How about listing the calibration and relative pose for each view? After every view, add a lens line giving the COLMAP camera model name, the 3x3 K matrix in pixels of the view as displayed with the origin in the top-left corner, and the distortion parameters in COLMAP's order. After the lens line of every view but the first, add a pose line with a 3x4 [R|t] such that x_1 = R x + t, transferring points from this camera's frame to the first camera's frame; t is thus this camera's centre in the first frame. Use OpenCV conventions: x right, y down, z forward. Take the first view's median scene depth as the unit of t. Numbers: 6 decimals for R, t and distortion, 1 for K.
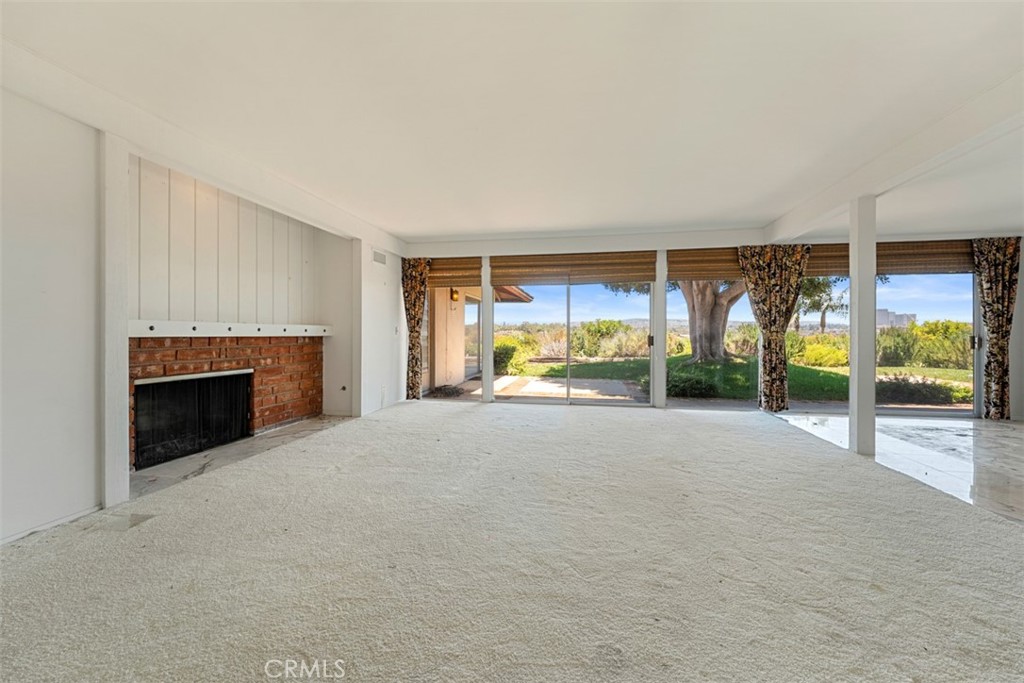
lens RADIAL K [[410.7, 0, 509.1], [0, 410.7, 334.7], [0, 0, 1]] dist [0.000042, -0.000159]
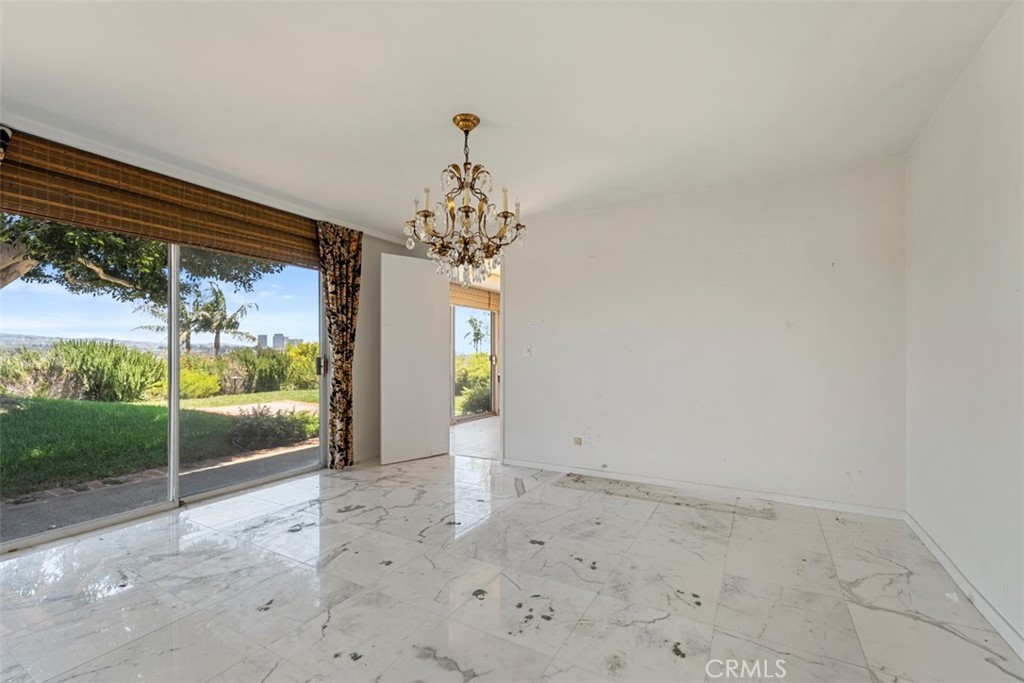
lens RADIAL K [[433.6, 0, 511.0], [0, 433.6, 345.1], [0, 0, 1]] dist [-0.000544, -0.000053]
pose [[0.336351, 0.017781, 0.941569, 0.541794], [0.007871, 0.999734, -0.021691, 0.001154], [-0.941704, 0.014707, 0.336122, 0.438153]]
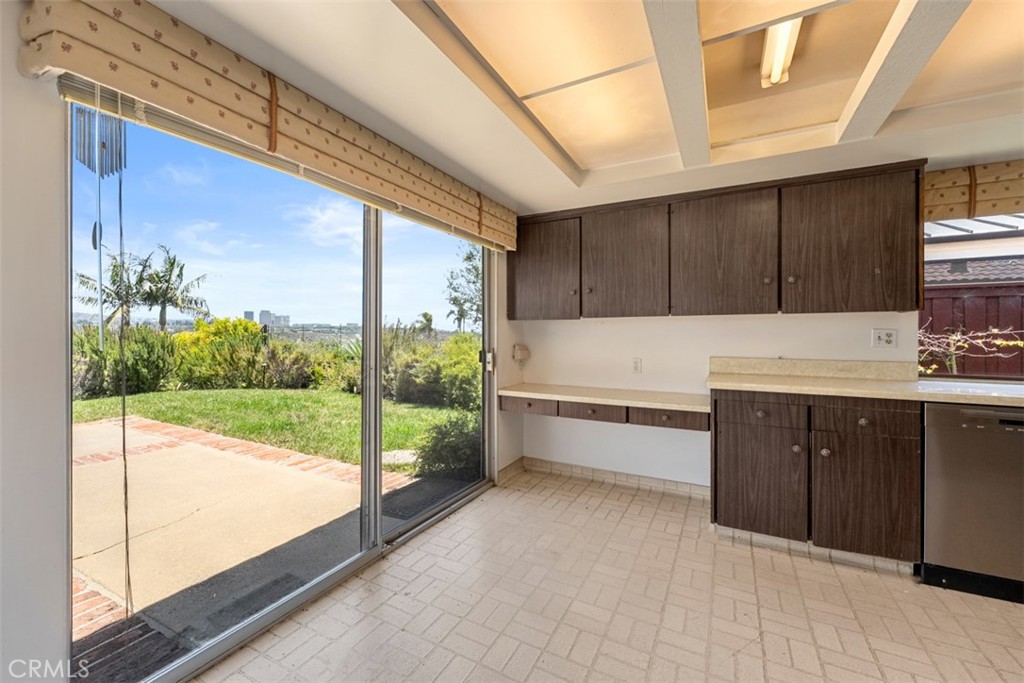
lens RADIAL K [[410.7, 0, 510.4], [0, 410.7, 336.1], [0, 0, 1]] dist [0.000042, -0.000159]
pose [[0.297422, -0.007950, 0.954713, 1.384547], [-0.000231, 0.999965, 0.008399, -0.023077], [-0.954746, -0.002718, 0.297410, 0.797813]]
